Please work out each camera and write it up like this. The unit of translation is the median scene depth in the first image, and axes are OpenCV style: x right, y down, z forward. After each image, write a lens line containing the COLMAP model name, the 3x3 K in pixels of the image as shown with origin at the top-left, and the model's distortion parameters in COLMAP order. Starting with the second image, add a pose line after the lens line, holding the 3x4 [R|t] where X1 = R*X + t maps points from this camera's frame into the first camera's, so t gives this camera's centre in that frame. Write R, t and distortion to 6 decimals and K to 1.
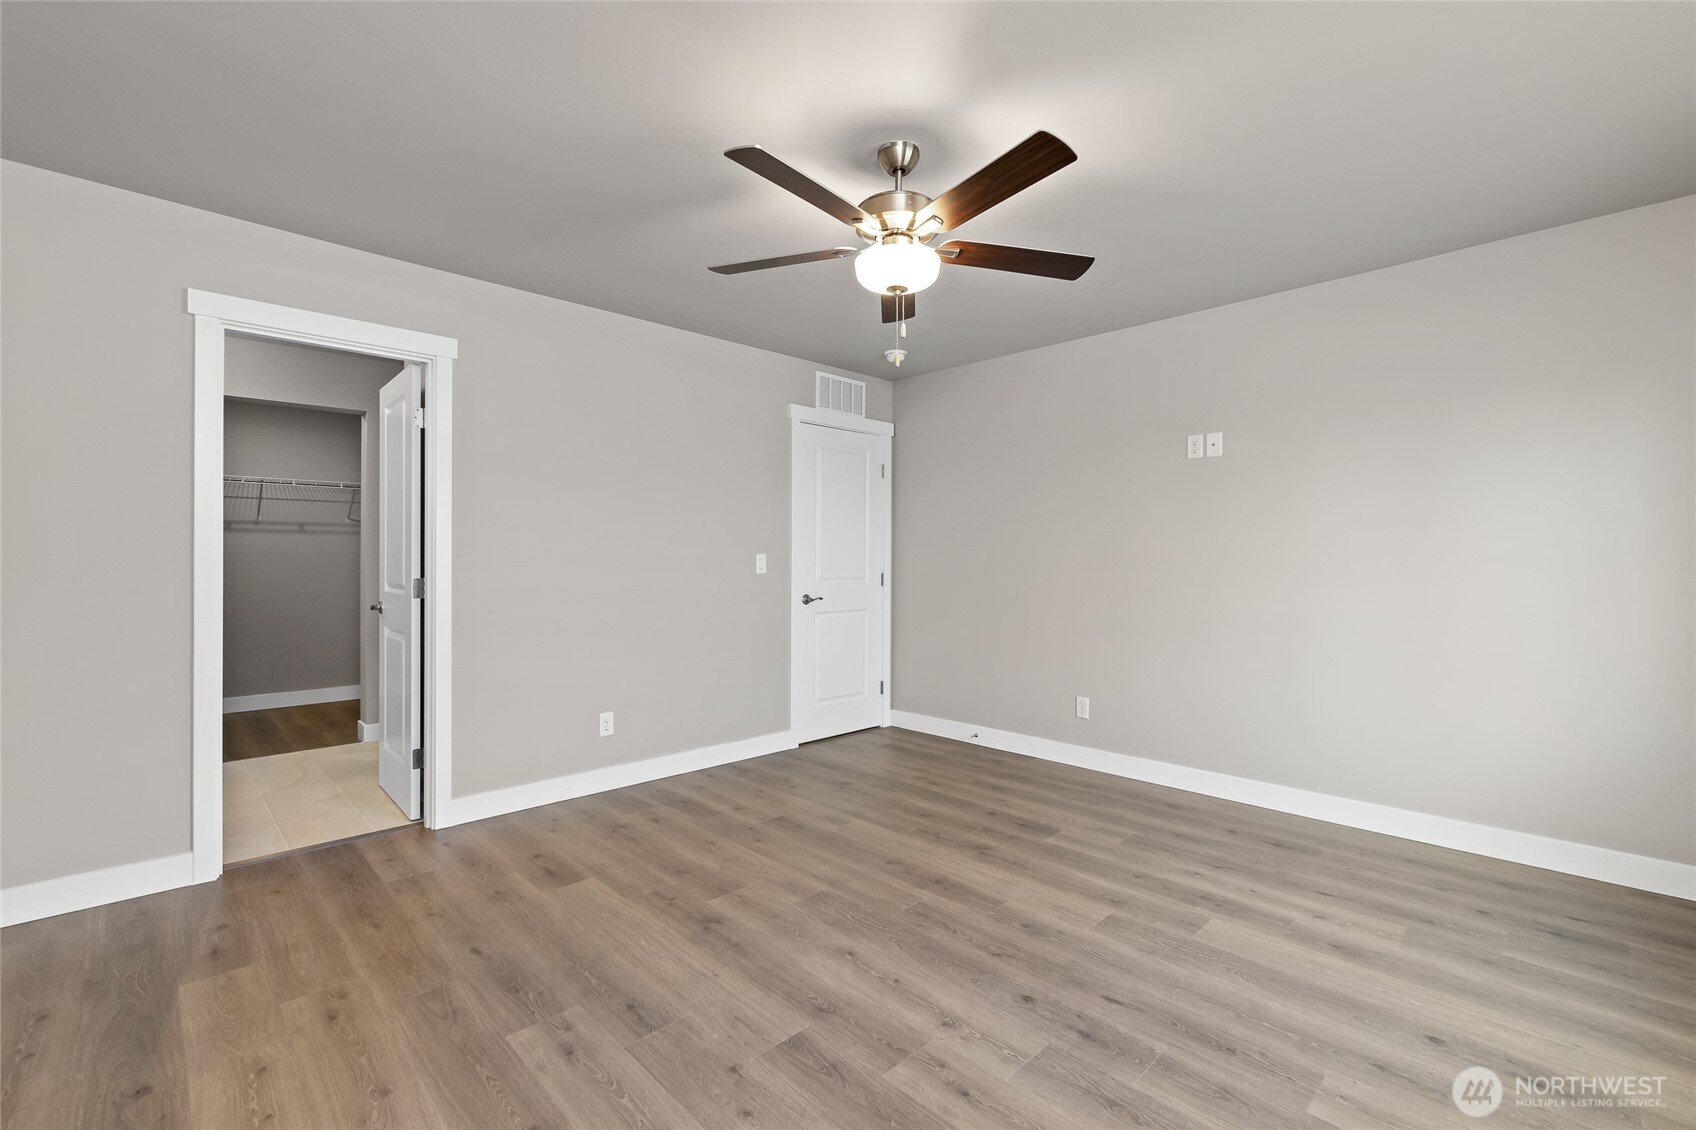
lens RADIAL K [[744.2, 0, 840.0], [0, 744.2, 576.3], [0, 0, 1]] dist [-0.000121, 0.000823]
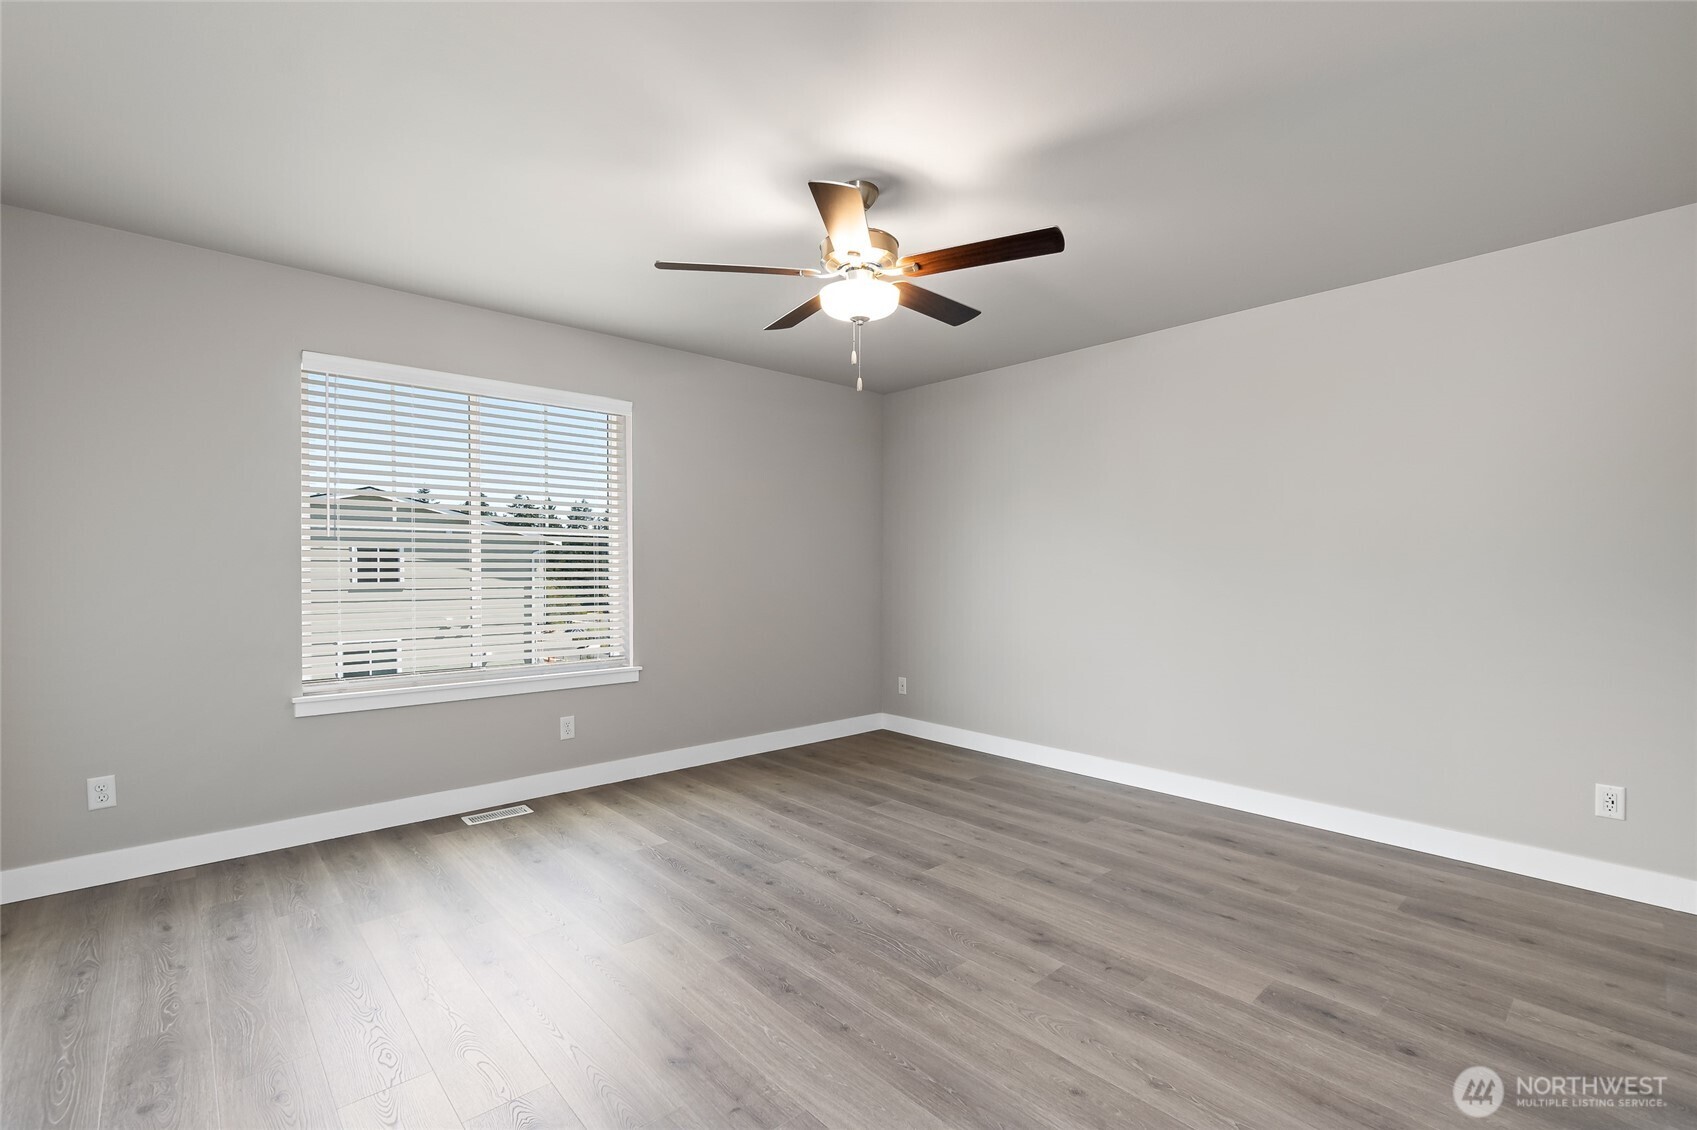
lens RADIAL K [[744.6, 0, 840.5], [0, 744.6, 576.3], [0, 0, 1]] dist [-0.000121, 0.000823]
pose [[-0.999090, -0.005757, 0.042251, 0.055005], [-0.004313, 0.999407, 0.034176, -0.050158], [-0.042423, 0.033963, -0.998522, 2.070854]]
